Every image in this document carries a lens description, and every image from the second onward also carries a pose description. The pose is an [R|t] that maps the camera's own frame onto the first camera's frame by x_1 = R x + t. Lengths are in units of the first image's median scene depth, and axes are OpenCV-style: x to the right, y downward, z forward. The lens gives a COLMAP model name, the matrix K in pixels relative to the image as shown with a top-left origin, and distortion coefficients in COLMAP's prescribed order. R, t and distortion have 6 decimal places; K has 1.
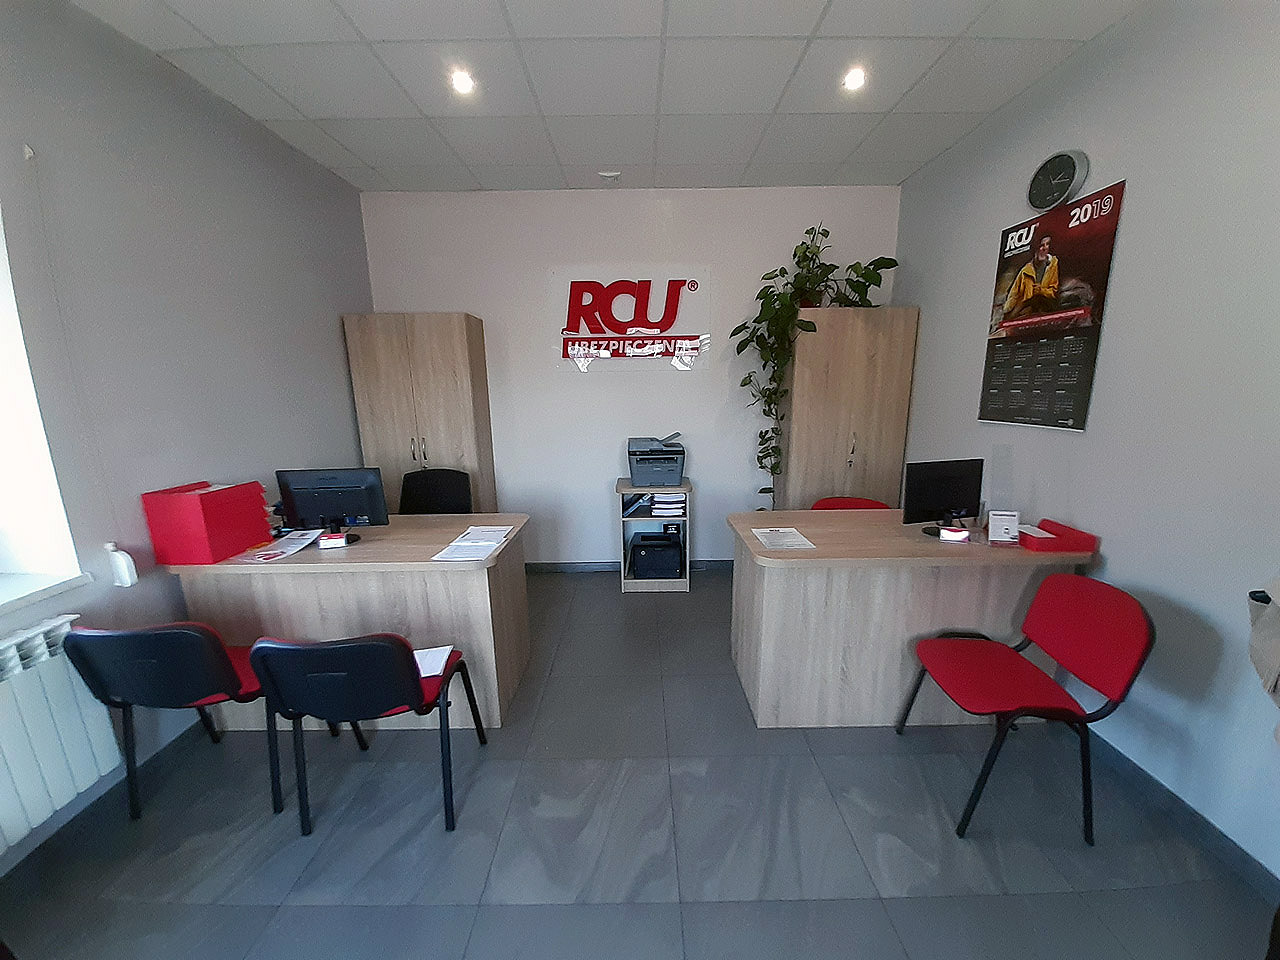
lens RADIAL K [[505.5, 0, 637.3], [0, 505.5, 495.3], [0, 0, 1]] dist [0.001470, -0.004859]
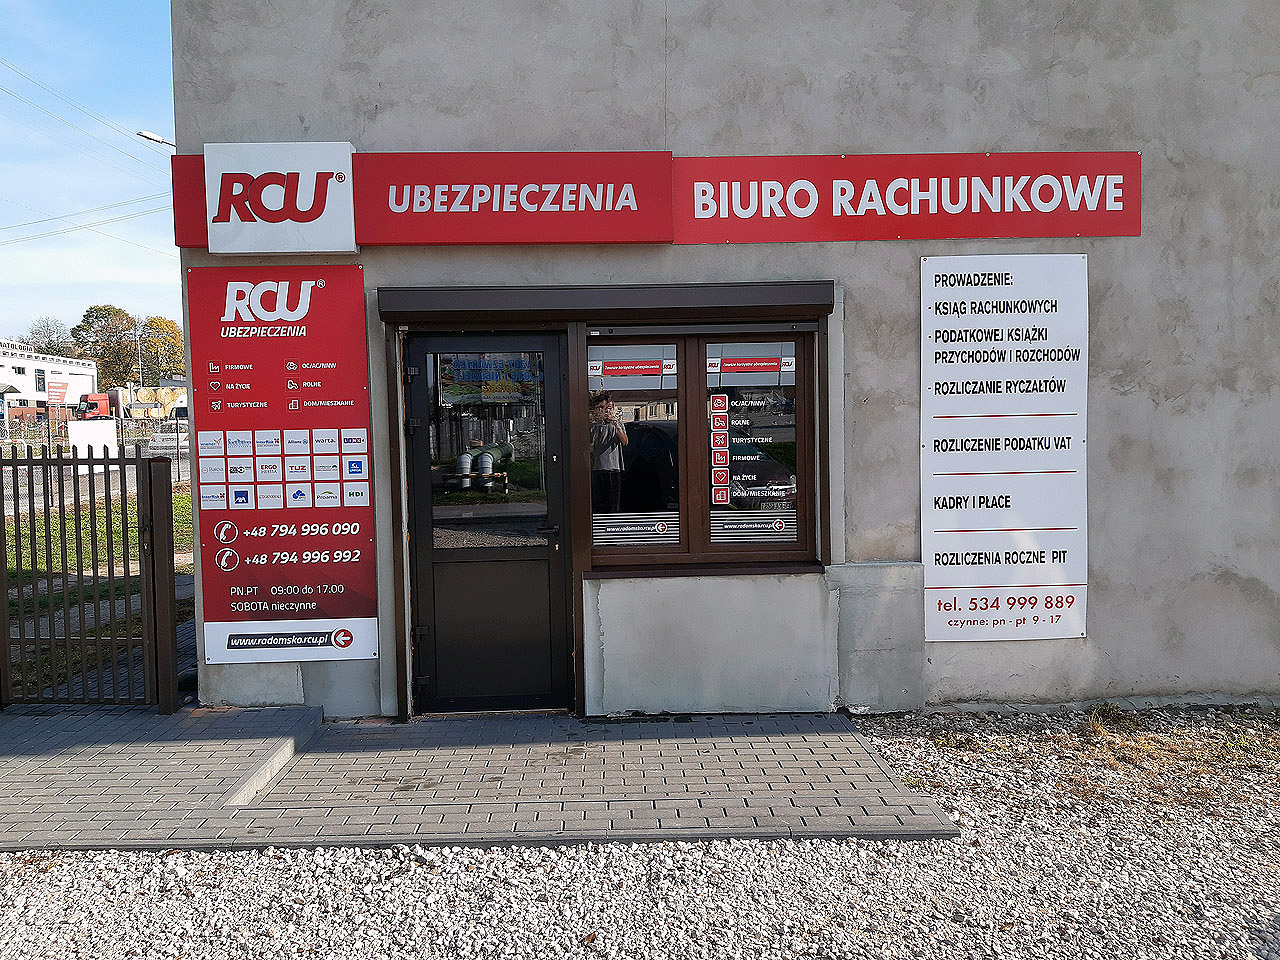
lens RADIAL K [[963.5, 0, 646.3], [0, 963.5, 485.3], [0, 0, 1]] dist [-0.003501, -0.040692]
pose [[-0.010177, -0.039973, 0.999149, -0.013095], [0.229138, 0.972520, 0.041241, -0.338555], [-0.973341, 0.229362, -0.000738, 0.759482]]
